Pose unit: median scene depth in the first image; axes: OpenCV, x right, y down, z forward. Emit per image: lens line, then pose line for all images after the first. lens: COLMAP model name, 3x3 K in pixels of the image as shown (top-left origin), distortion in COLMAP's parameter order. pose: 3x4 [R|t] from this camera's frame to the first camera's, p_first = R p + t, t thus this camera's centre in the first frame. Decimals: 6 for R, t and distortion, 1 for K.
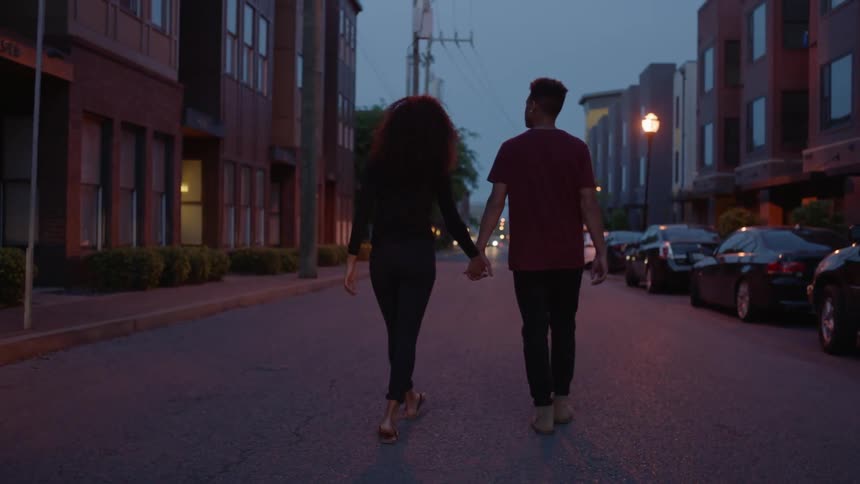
lens RADIAL K [[853.4, 0, 428.3], [0, 853.4, 243.6], [0, 0, 1]] dist [-0.097537, 0.000000]
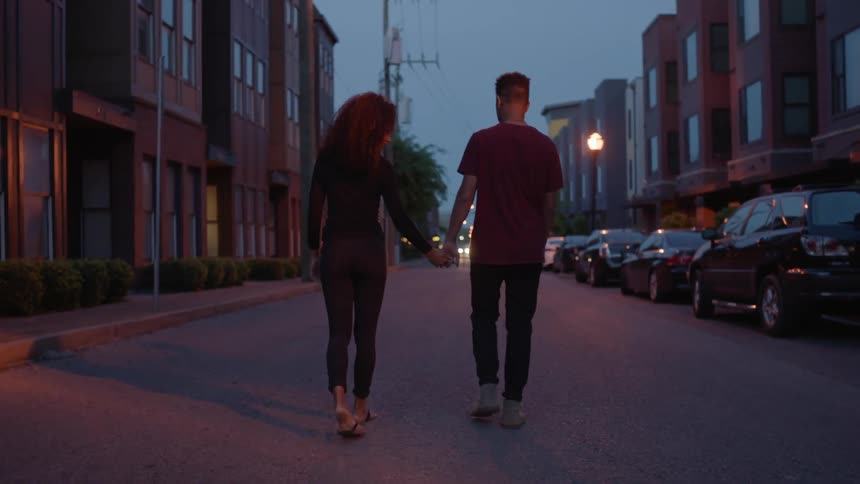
lens RADIAL K [[853.4, 0, 430.1], [0, 853.4, 244.3], [0, 0, 1]] dist [-0.097537, 0.000000]
pose [[0.998929, -0.026836, 0.037686, -0.010225], [0.027203, 0.999587, -0.009261, 0.002361], [-0.037422, 0.010276, 0.999247, -0.148327]]
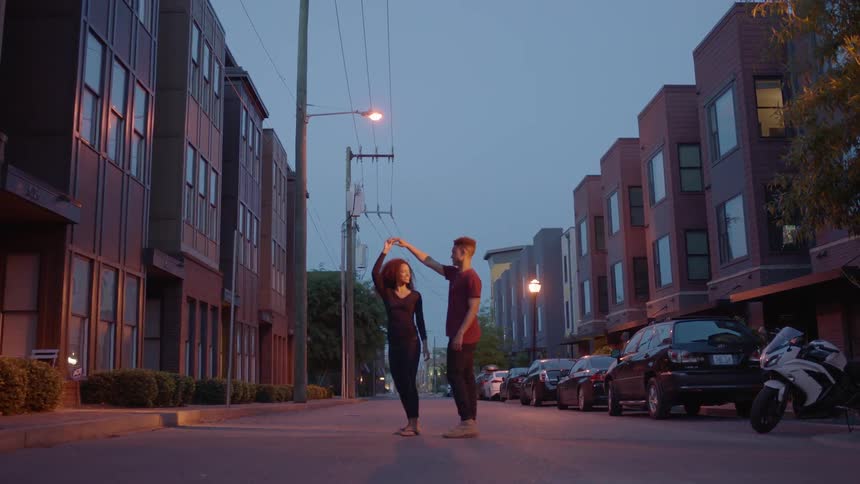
lens RADIAL K [[853.4, 0, 427.2], [0, 853.4, 235.3], [0, 0, 1]] dist [-0.097537, 0.000000]
pose [[0.994272, -0.013736, 0.105995, -0.053056], [0.033010, 0.982690, -0.182292, 0.021562], [-0.101656, 0.184747, 0.977514, -0.336814]]
